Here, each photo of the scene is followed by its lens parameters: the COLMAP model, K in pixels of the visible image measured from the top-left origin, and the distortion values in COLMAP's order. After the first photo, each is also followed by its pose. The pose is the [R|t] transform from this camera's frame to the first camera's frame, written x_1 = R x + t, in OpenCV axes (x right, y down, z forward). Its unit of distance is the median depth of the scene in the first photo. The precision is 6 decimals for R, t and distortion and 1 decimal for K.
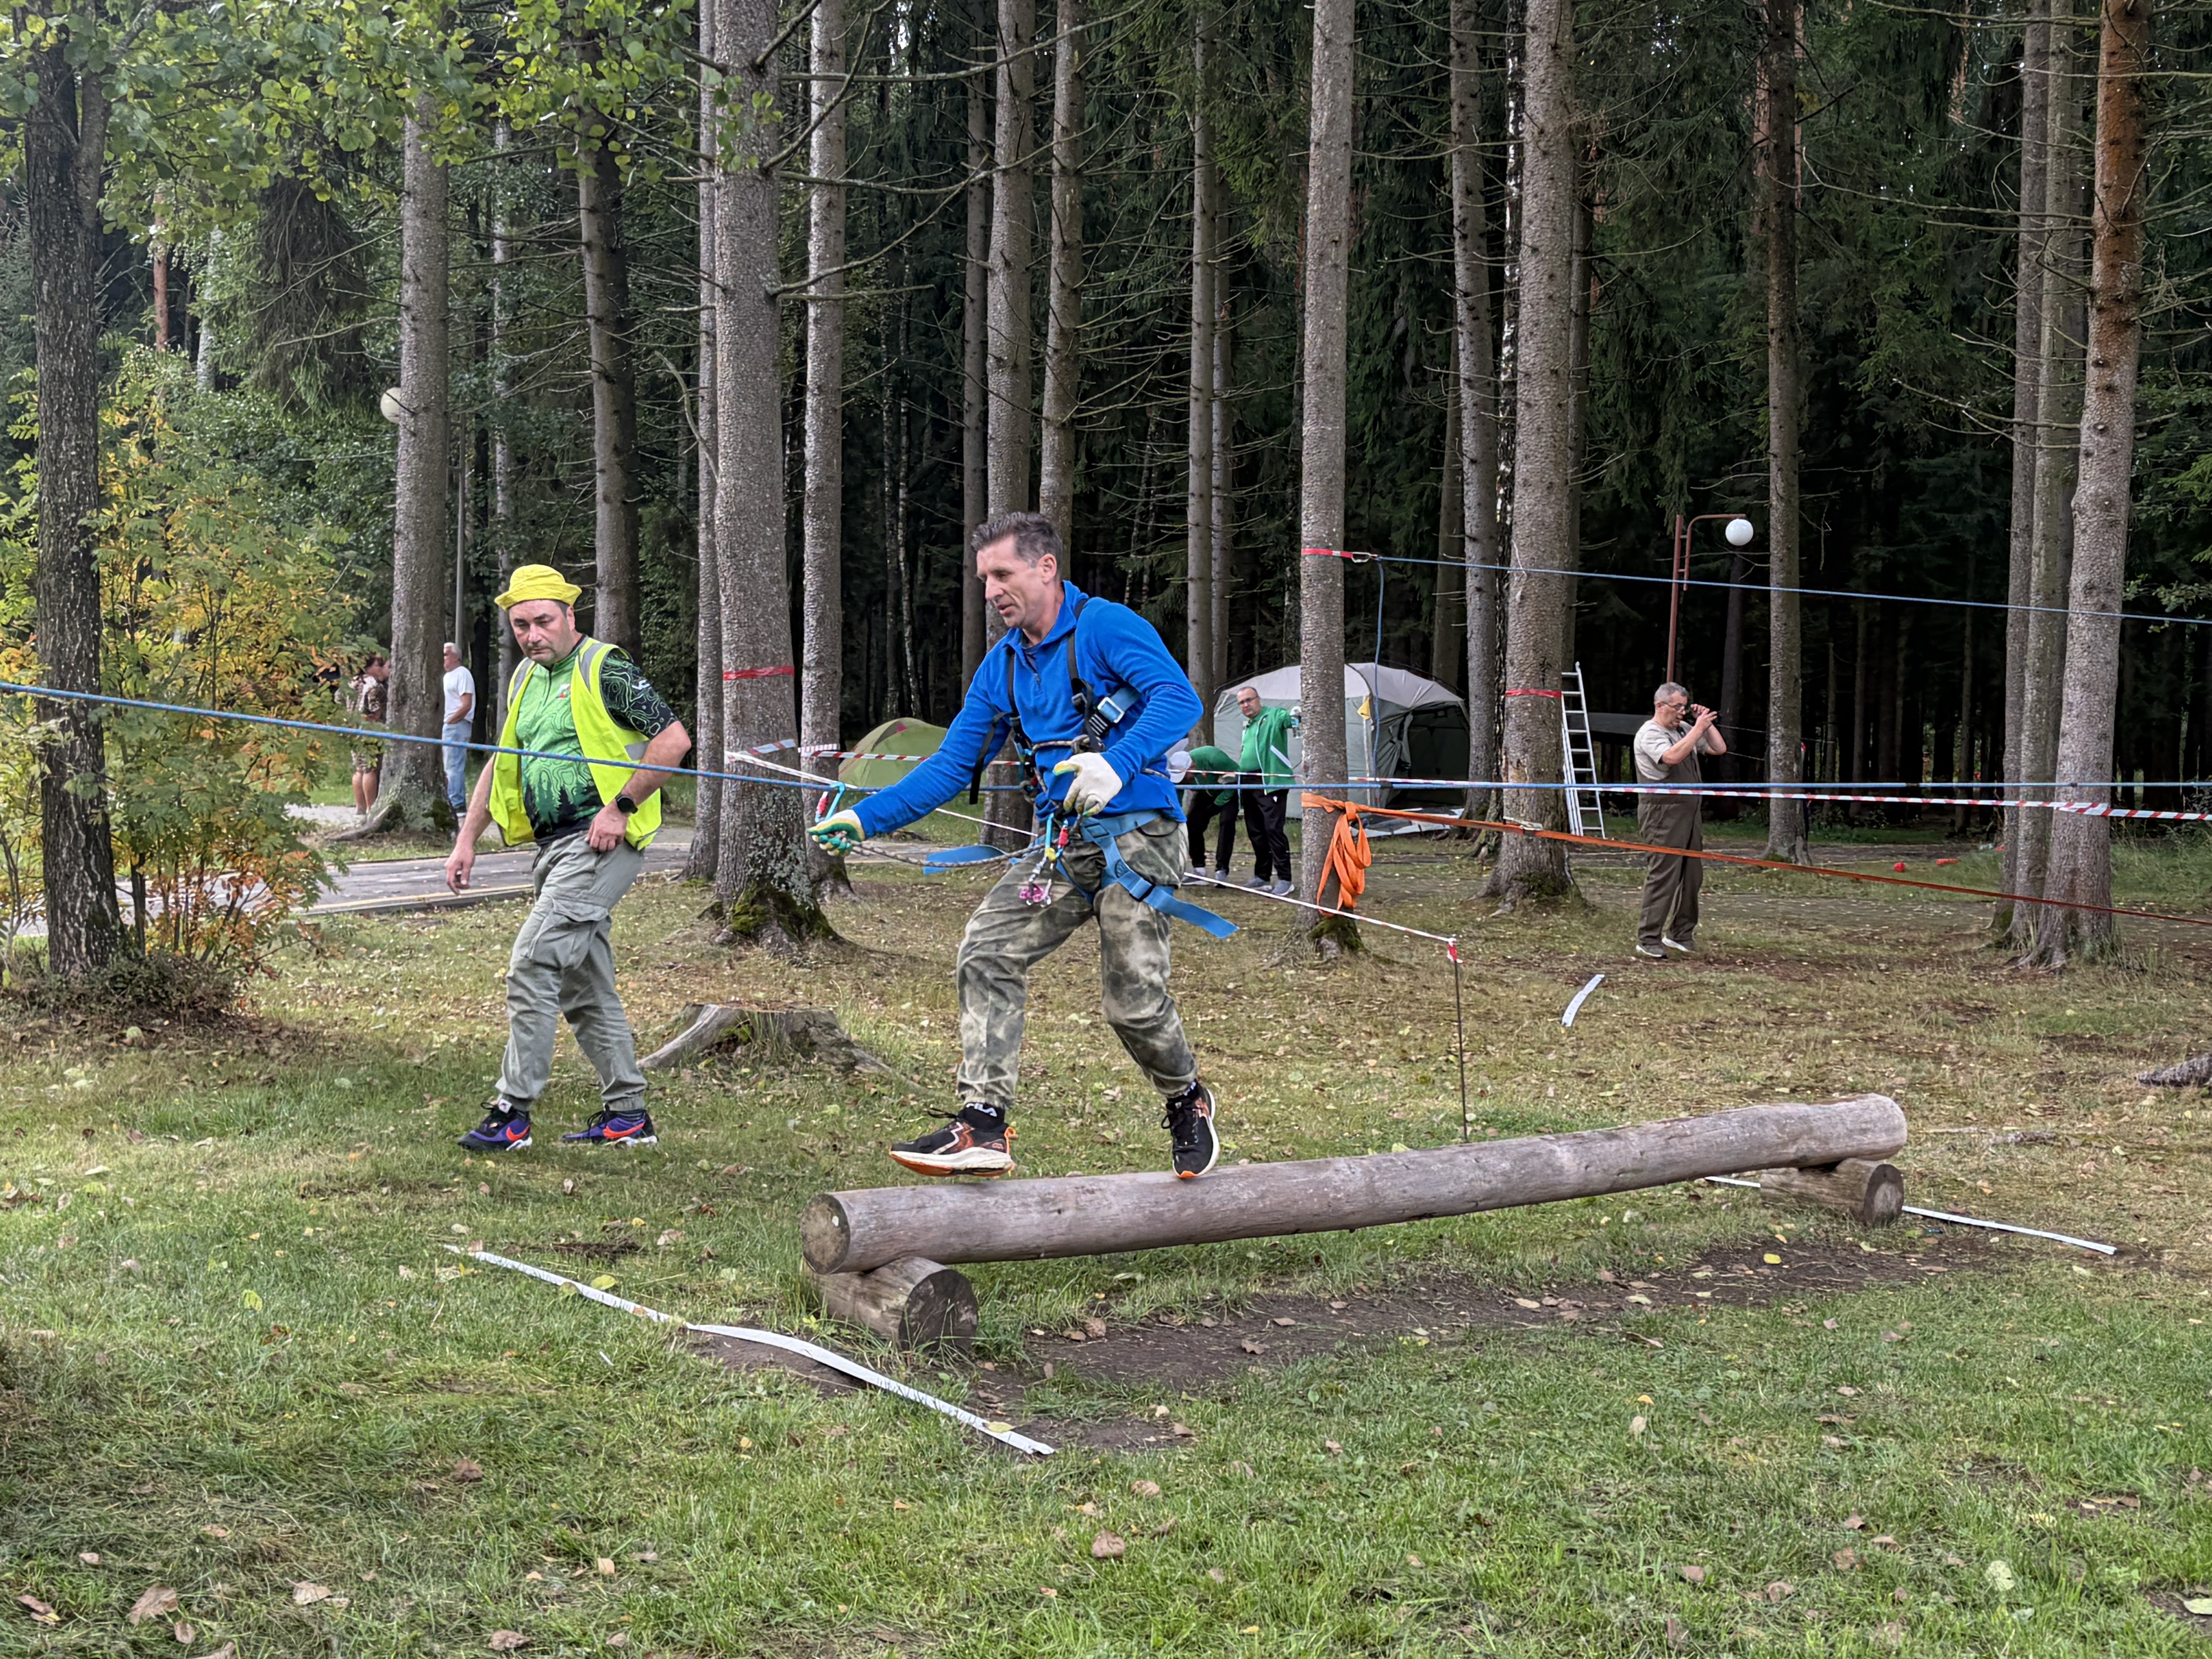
lens RADIAL K [[2758.6, 0, 1106.2], [0, 2758.6, 831.6], [0, 0, 1]] dist [-0.026552, 0.000000]
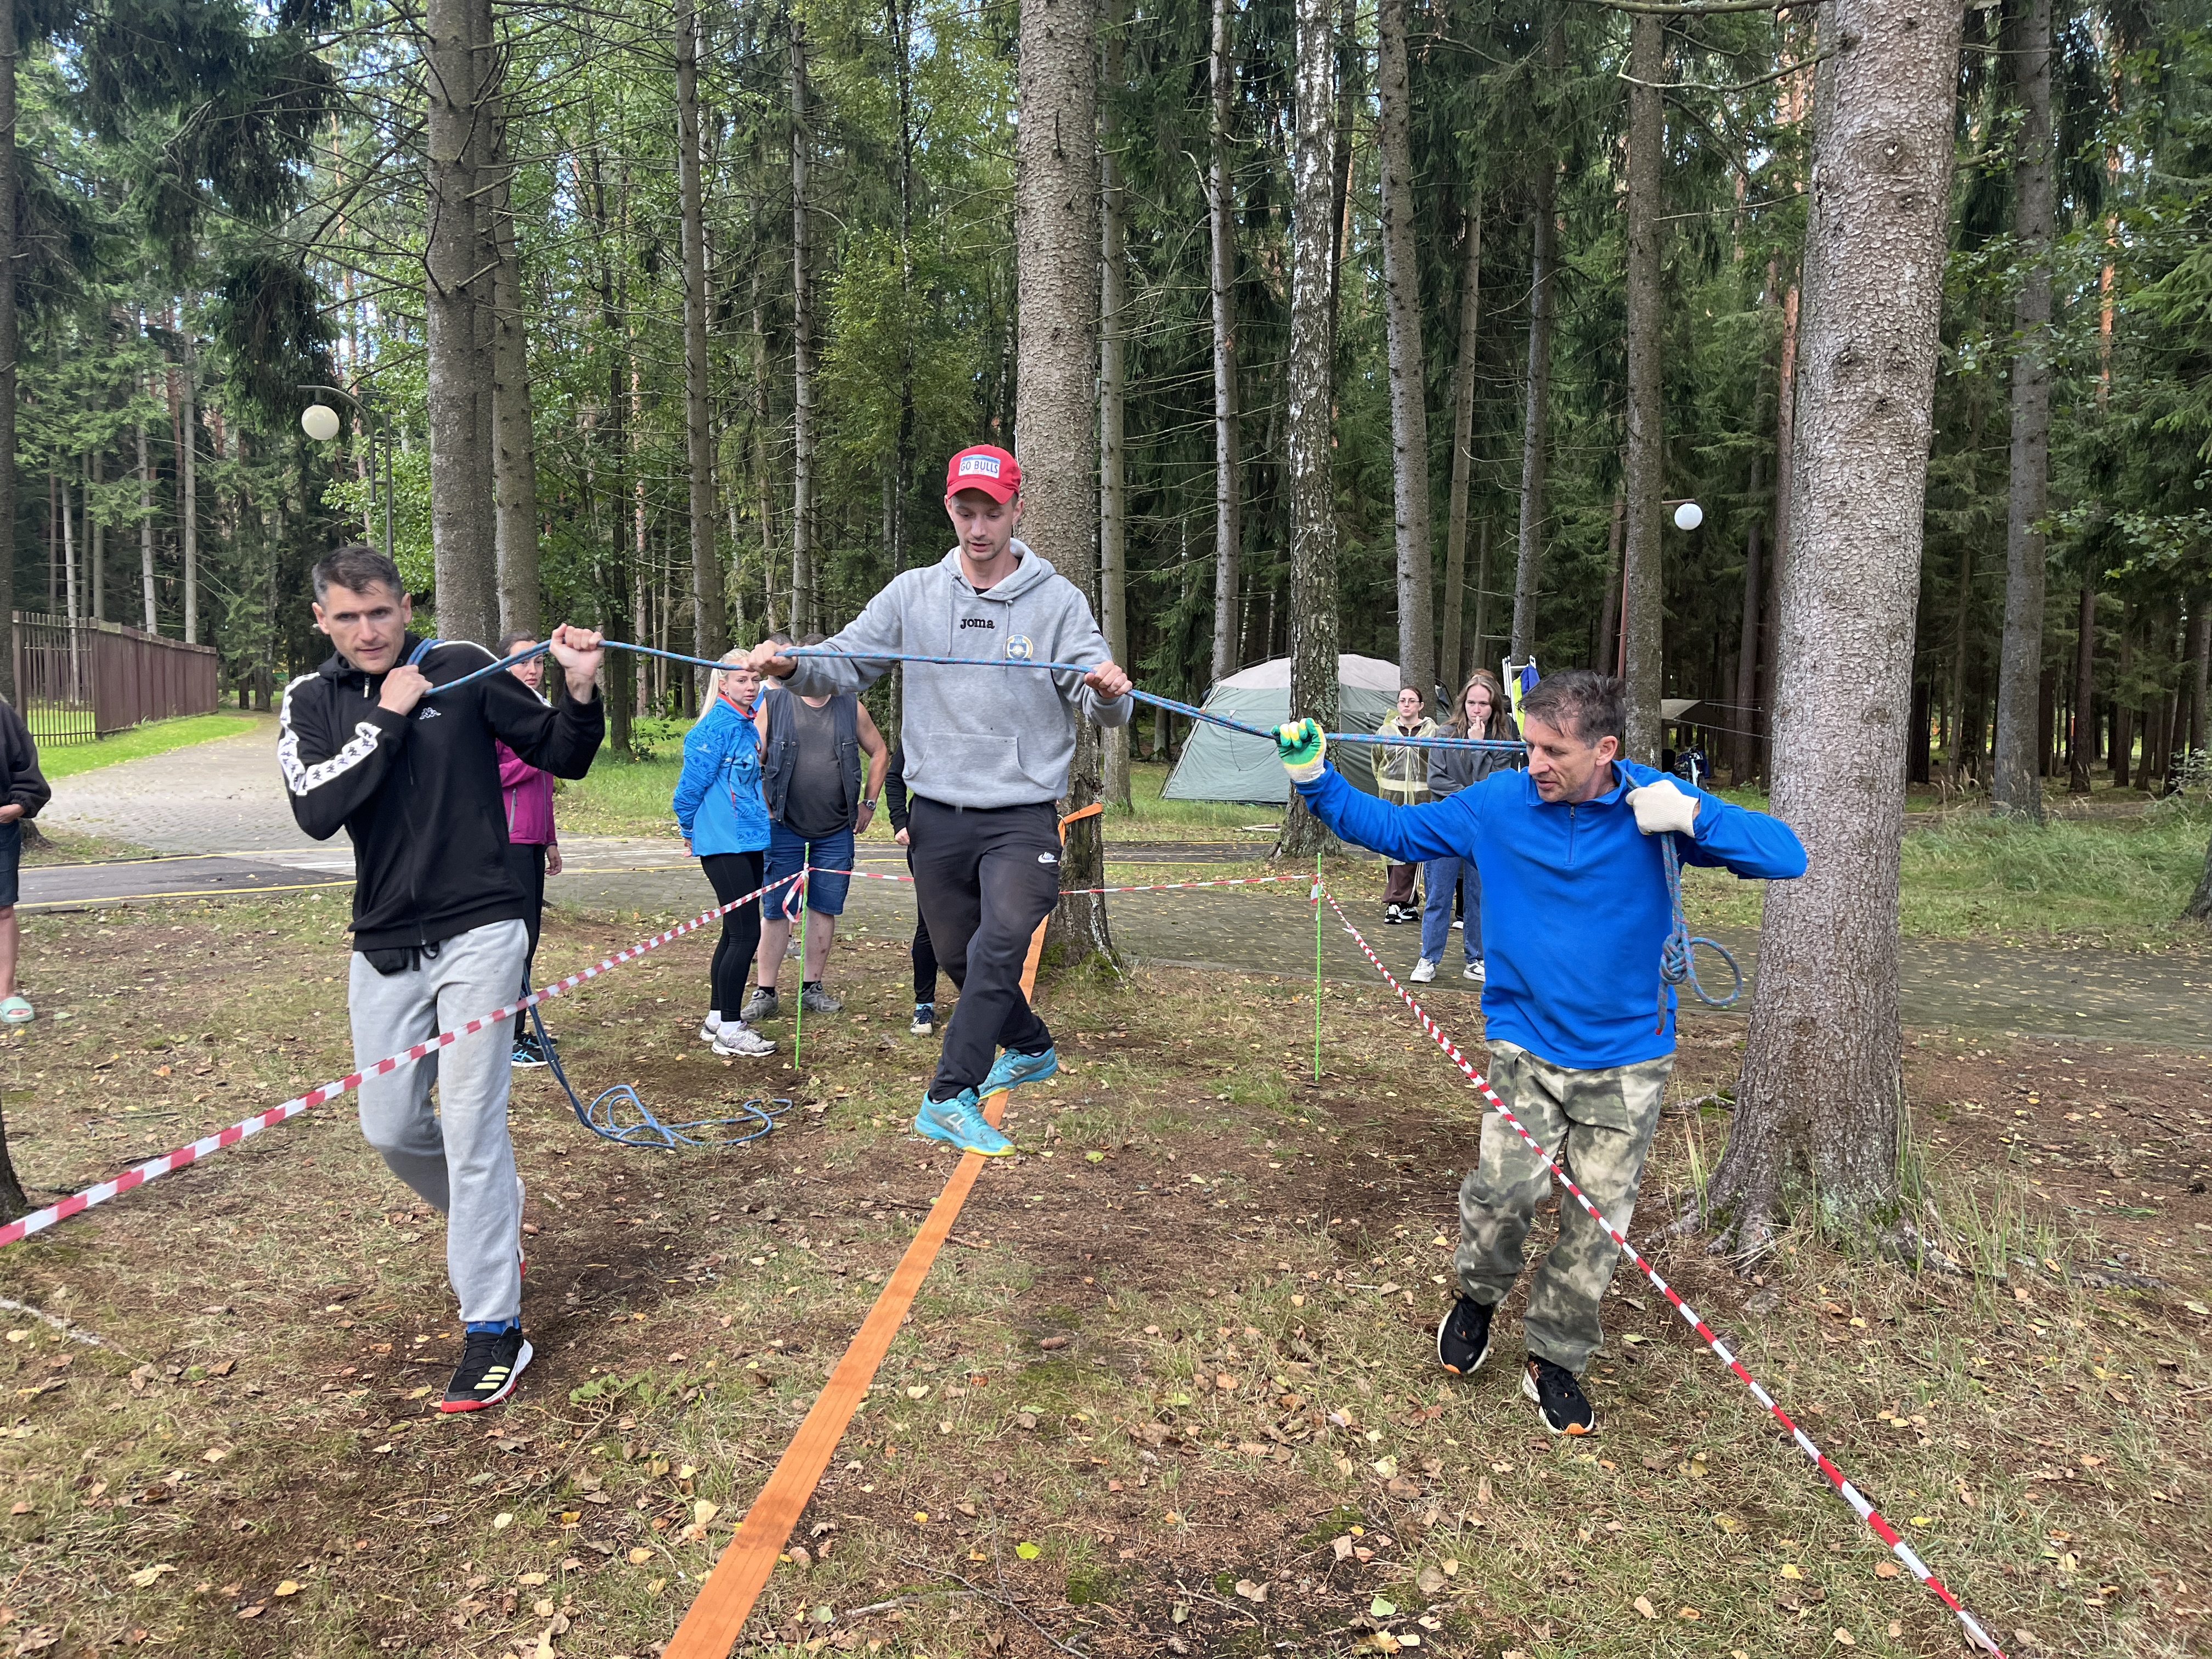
lens RADIAL K [[1693.6, 0, 1105.4], [0, 1693.6, 828.3], [0, 0, 1]] dist [-0.002526, -0.015597]
pose [[0.981558, 0.006328, -0.191059, 0.249358], [-0.000754, 0.999572, 0.029234, -0.020812], [0.191162, -0.028550, 0.981143, 0.608276]]
